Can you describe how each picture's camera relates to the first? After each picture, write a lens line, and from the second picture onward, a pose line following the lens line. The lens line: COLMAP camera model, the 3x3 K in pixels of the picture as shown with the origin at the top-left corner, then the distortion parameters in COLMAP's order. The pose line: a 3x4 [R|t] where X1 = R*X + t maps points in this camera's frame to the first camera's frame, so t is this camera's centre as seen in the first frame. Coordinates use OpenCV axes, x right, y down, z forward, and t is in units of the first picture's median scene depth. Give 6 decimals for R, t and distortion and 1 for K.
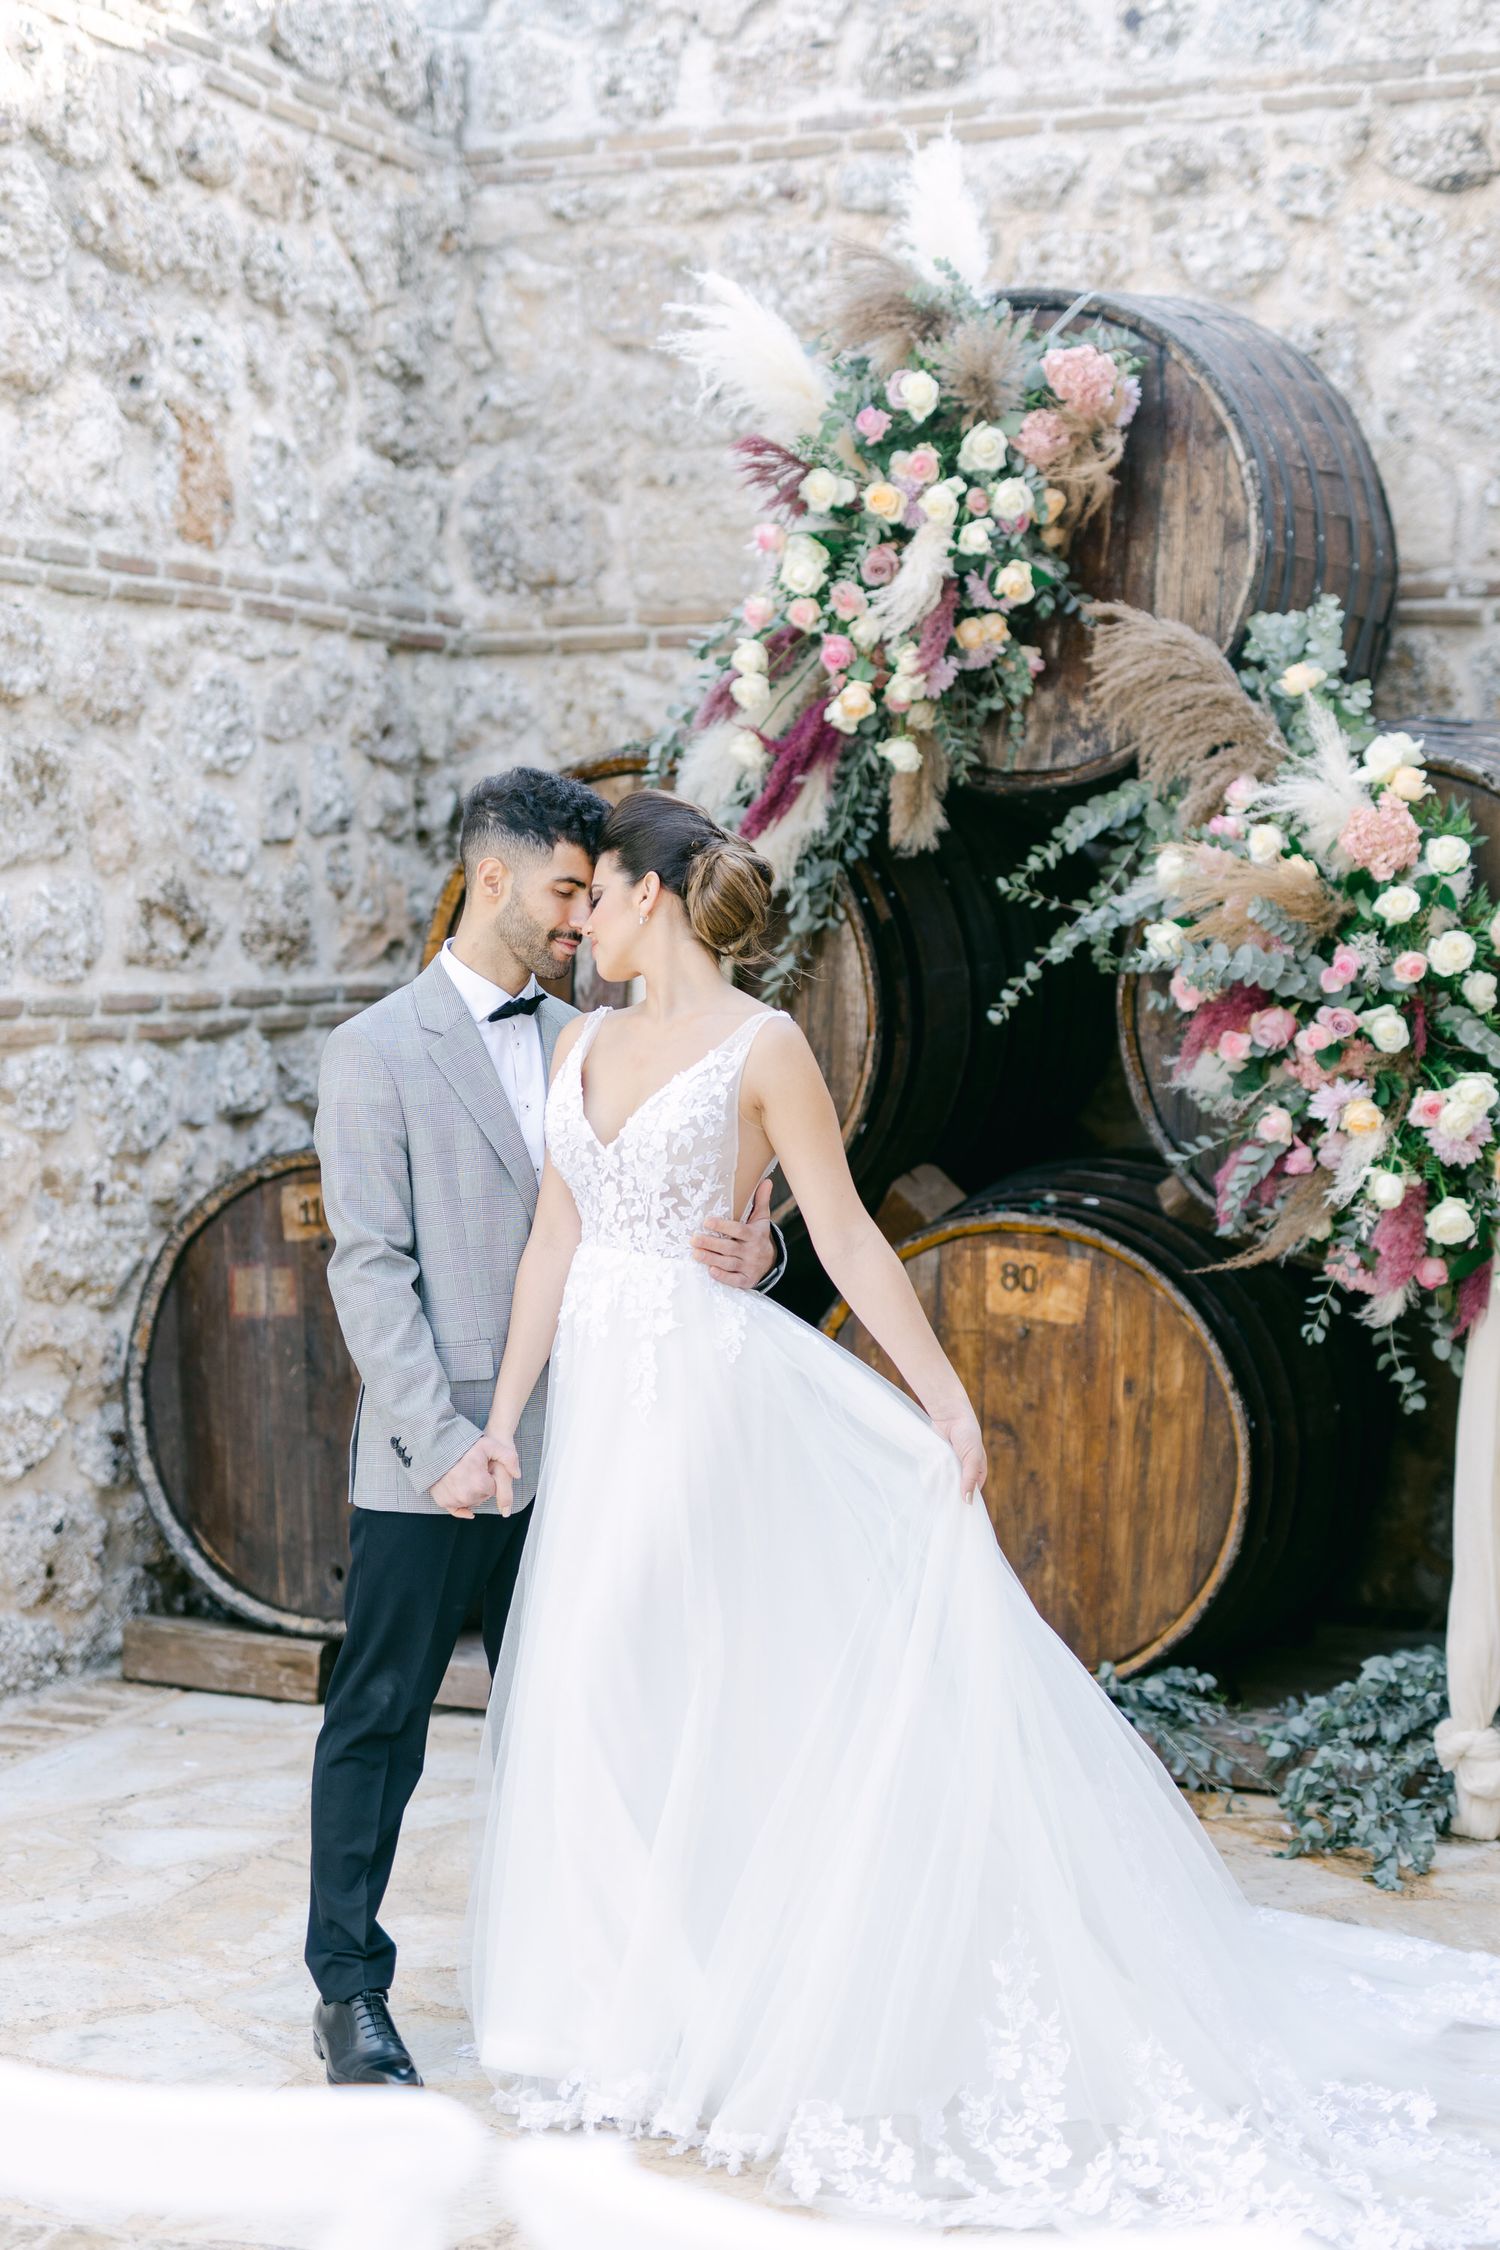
lens RADIAL K [[3225.1, 0, 752.4], [0, 3225.1, 1091.7], [0, 0, 1]] dist [0.000566, -0.037460]
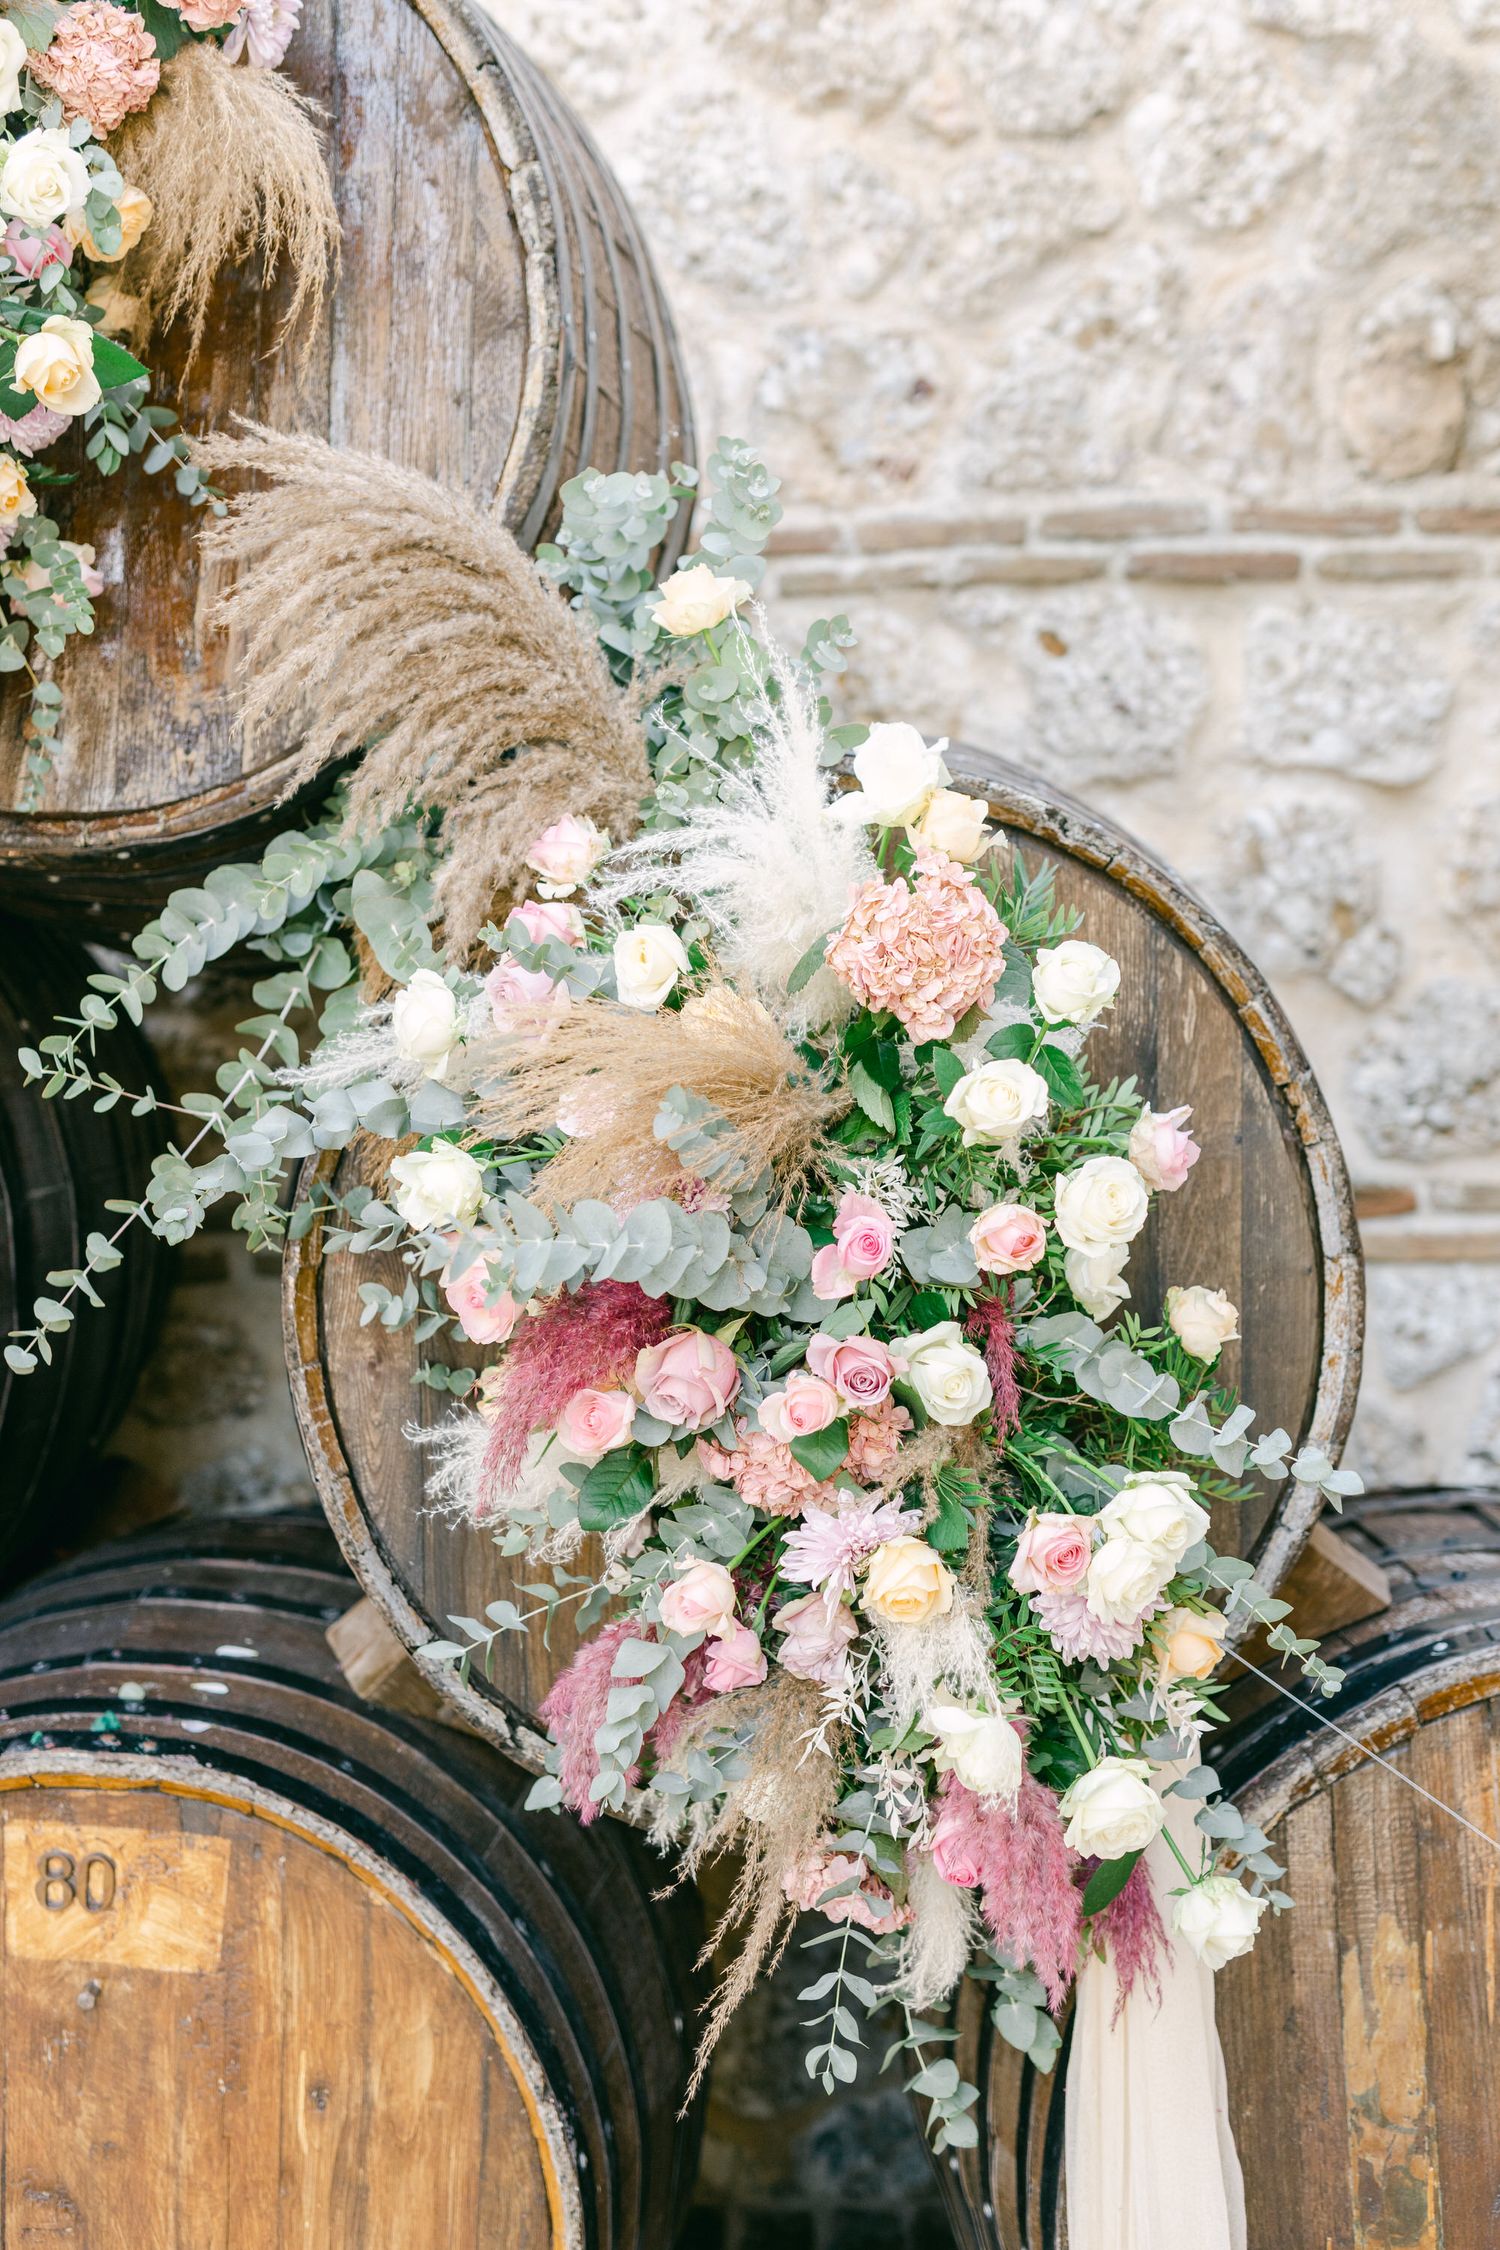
lens RADIAL K [[3225.1, 0, 752.4], [0, 3225.1, 1091.7], [0, 0, 1]] dist [0.000566, -0.037460]
pose [[0.942568, -0.024361, 0.333126, 0.022317], [0.036153, 0.998918, -0.029244, -0.042585], [-0.332053, 0.039608, 0.942429, 0.539571]]
